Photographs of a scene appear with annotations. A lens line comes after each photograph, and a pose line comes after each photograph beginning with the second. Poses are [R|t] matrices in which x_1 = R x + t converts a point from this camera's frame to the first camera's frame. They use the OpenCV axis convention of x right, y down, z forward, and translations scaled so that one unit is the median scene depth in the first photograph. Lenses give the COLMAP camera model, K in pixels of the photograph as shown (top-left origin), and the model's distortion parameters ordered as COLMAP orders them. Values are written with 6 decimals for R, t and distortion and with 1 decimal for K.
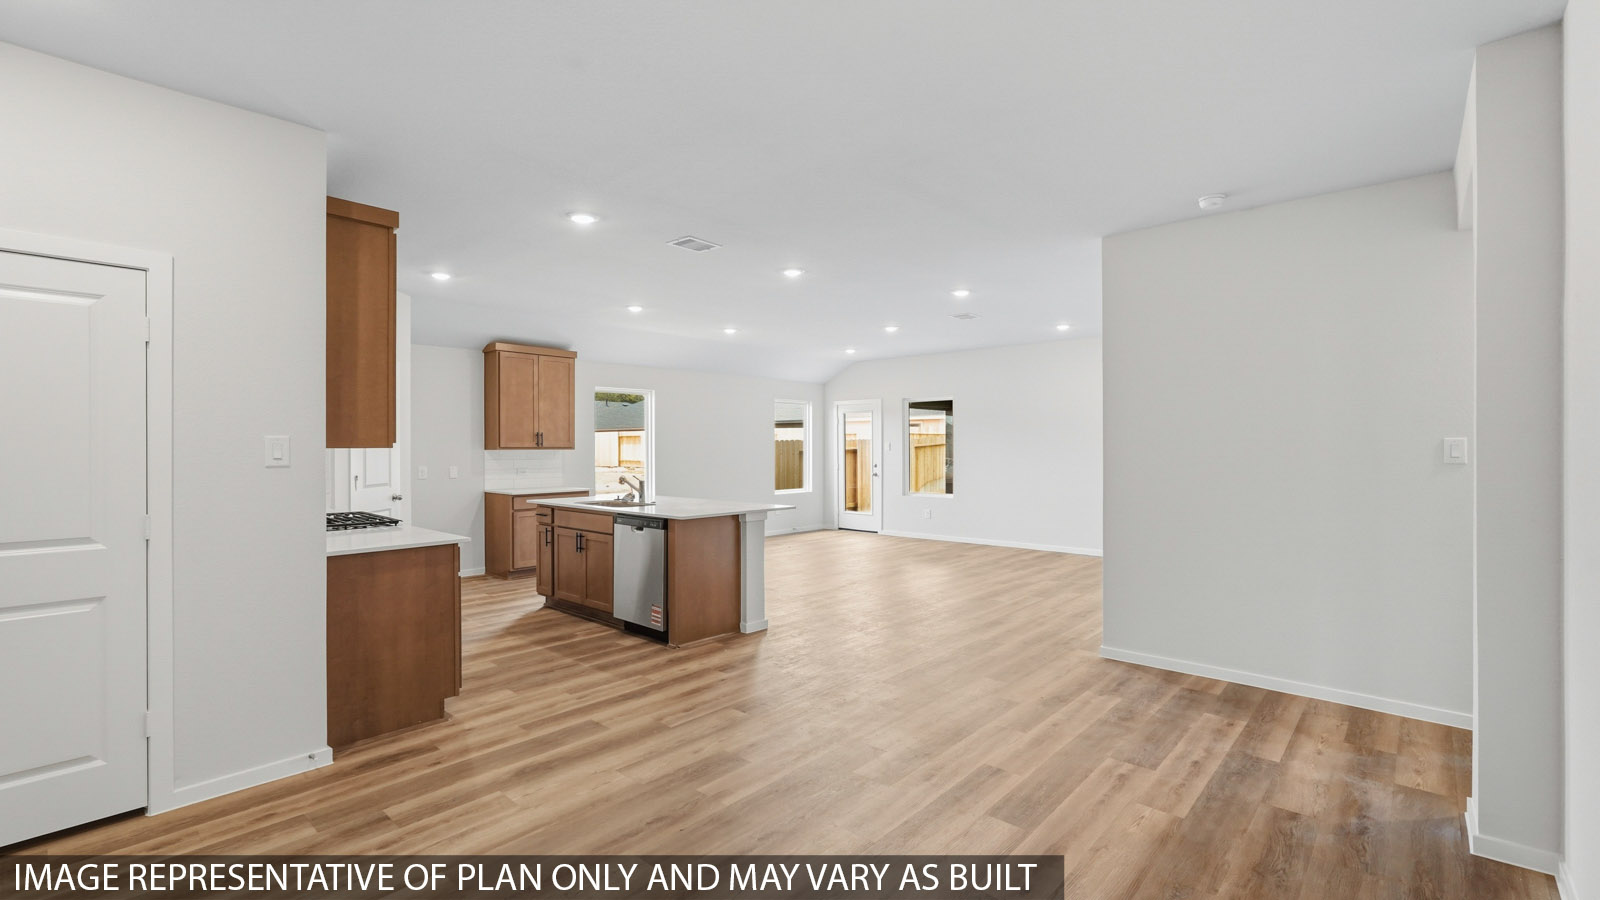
lens RADIAL K [[698.4, 0, 795.2], [0, 698.4, 449.2], [0, 0, 1]] dist [-0.010174, 0.006270]
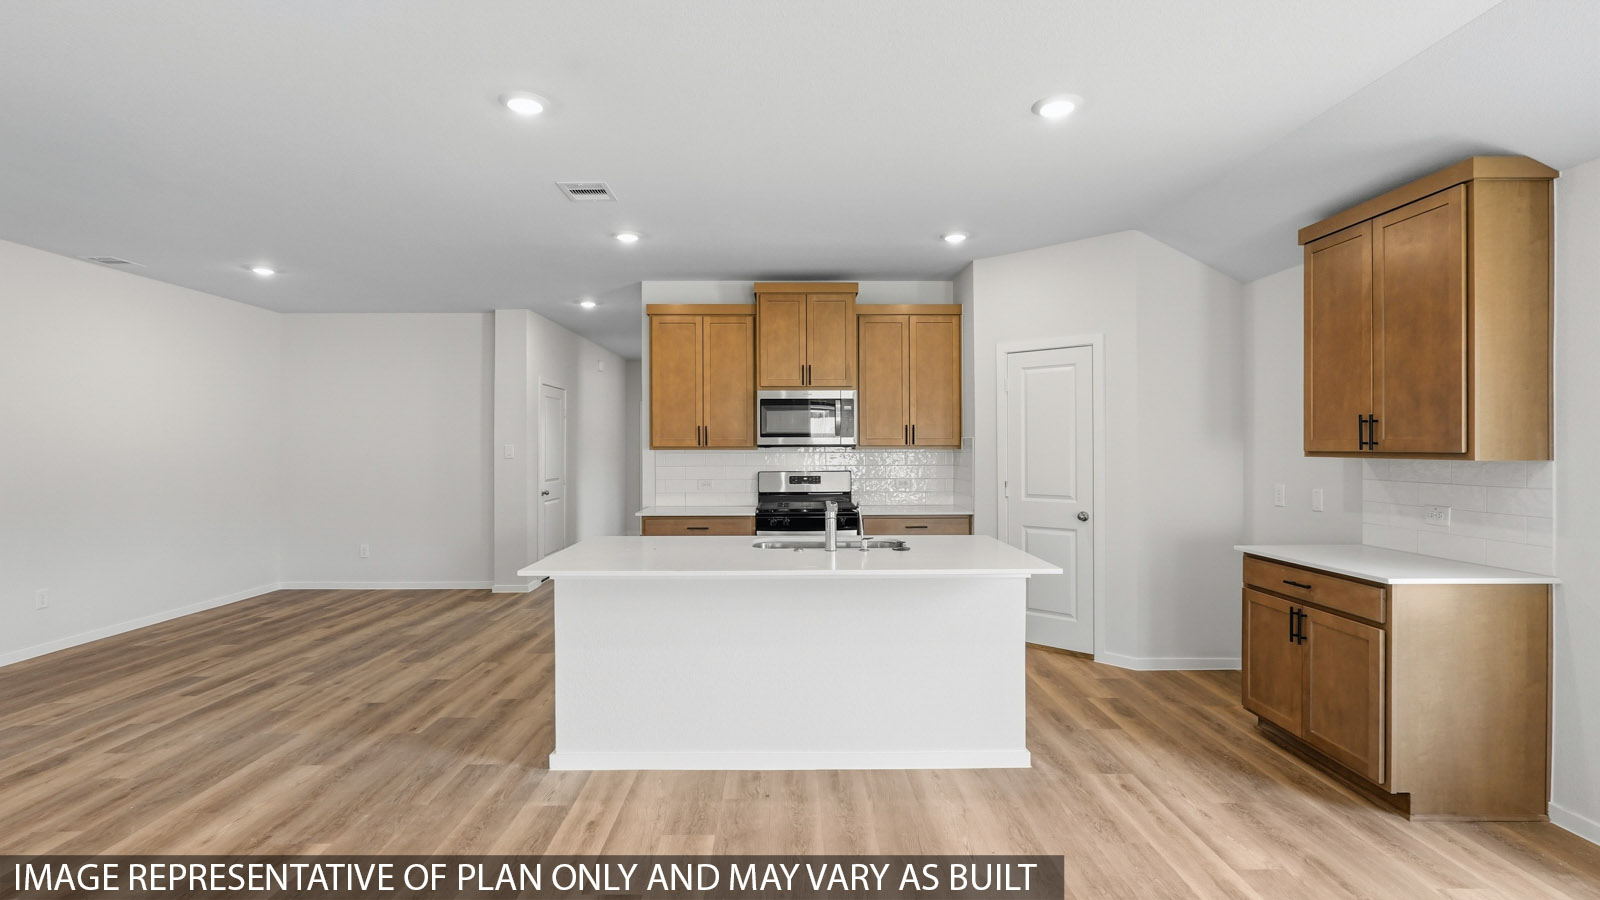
lens RADIAL K [[749.6, 0, 800.0], [0, 749.6, 450.0], [0, 0, 1]] dist [-0.003346, 0.000087]
pose [[-0.729301, 0.005118, -0.684174, 0.159027], [-0.001203, 0.999961, 0.008762, -0.007624], [0.684192, 0.007213, -0.729266, 1.102571]]
